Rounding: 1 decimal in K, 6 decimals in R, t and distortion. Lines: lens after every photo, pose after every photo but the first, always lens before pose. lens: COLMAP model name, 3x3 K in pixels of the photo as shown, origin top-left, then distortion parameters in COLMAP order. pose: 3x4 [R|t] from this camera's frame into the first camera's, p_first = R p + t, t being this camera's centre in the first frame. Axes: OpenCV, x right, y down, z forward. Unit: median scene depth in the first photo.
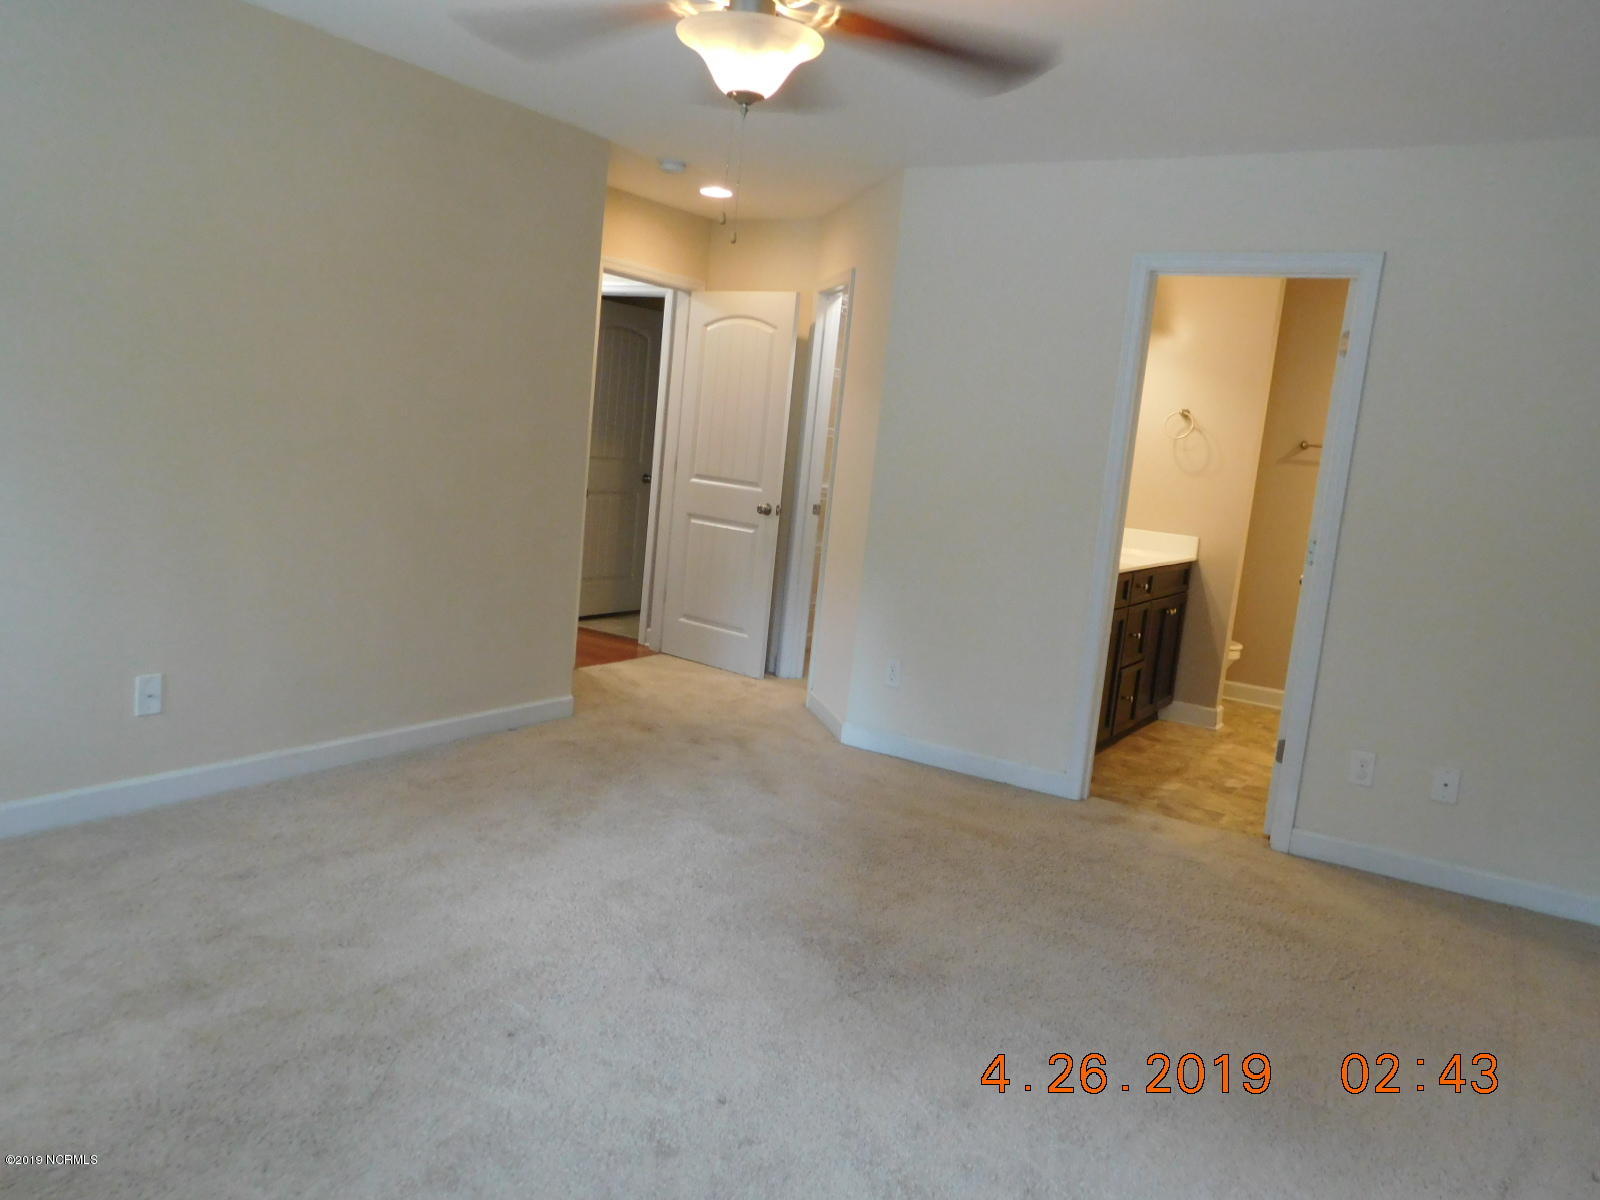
lens RADIAL K [[1214.9, 0, 782.0], [0, 1214.9, 611.3], [0, 0, 1]] dist [-0.003559, 0.003954]
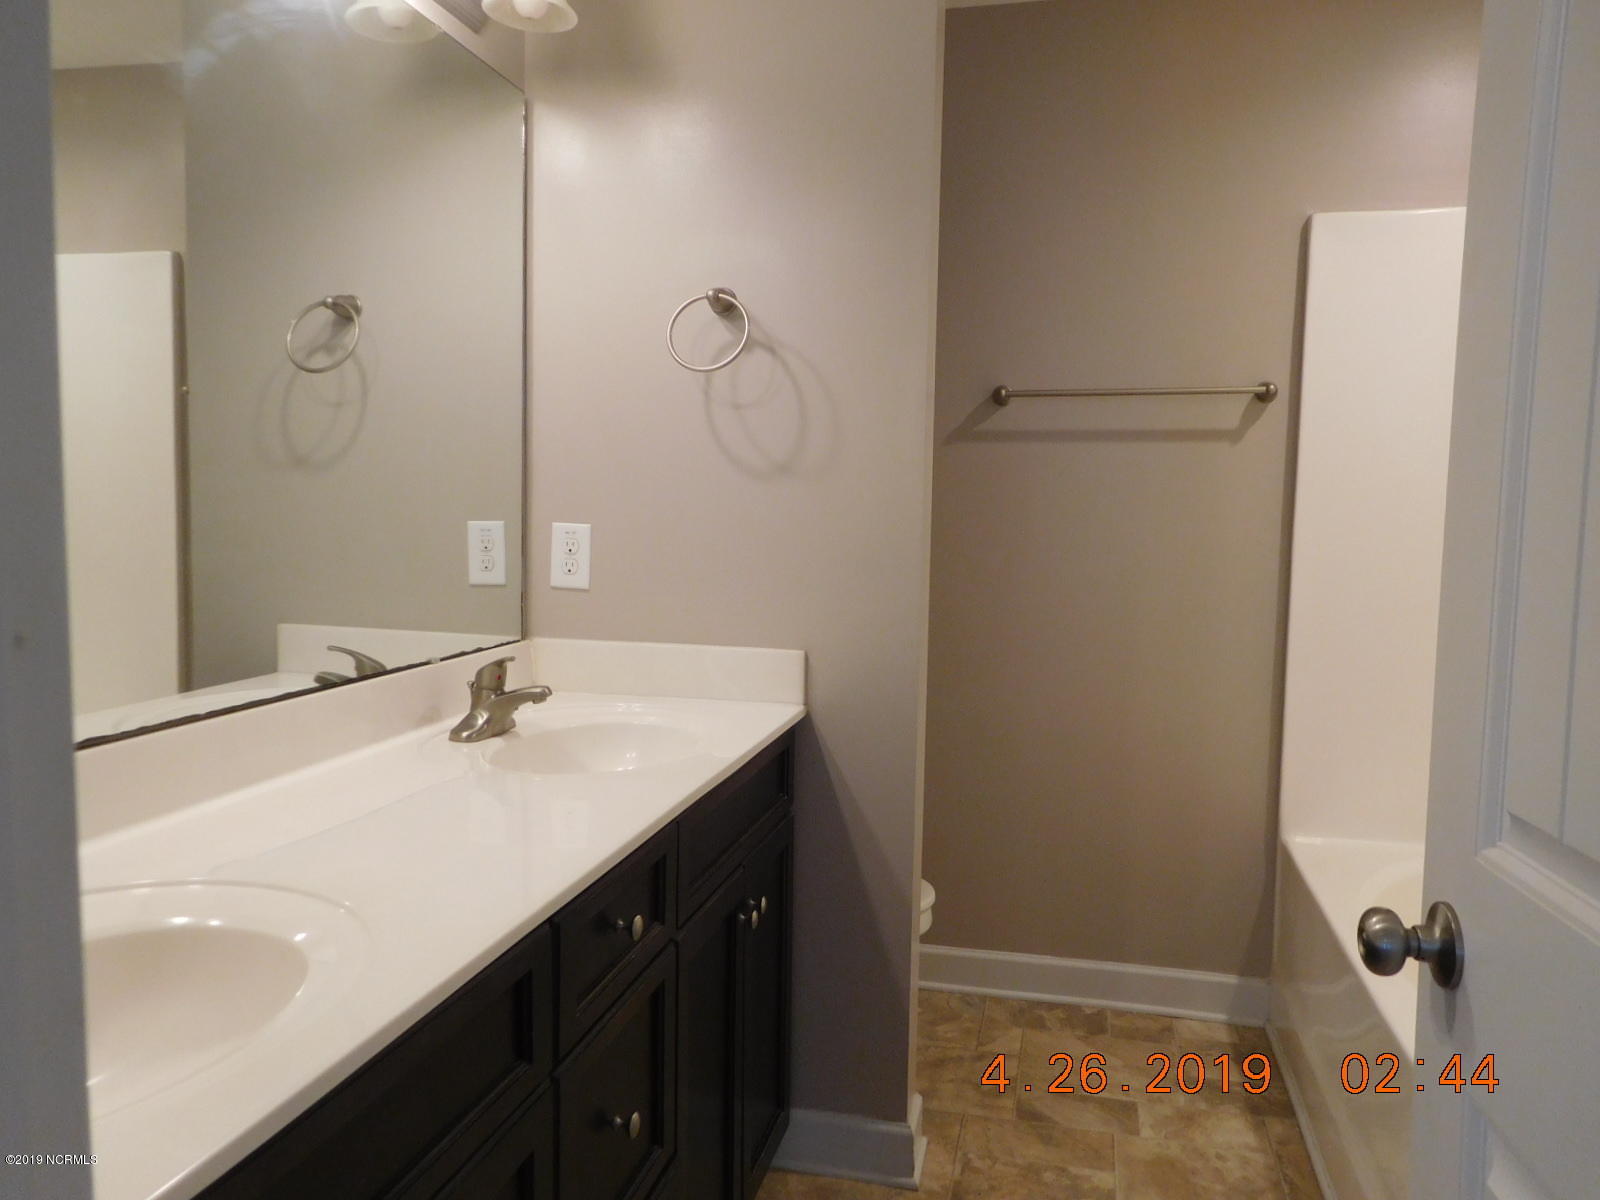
lens RADIAL K [[1214.9, 0, 782.0], [0, 1214.9, 611.3], [0, 0, 1]] dist [-0.003559, 0.003954]
pose [[0.945054, -0.112018, 0.307122, 0.229872], [0.124074, 0.992072, -0.019948, -0.065513], [-0.302453, 0.056958, 0.951461, 0.665243]]
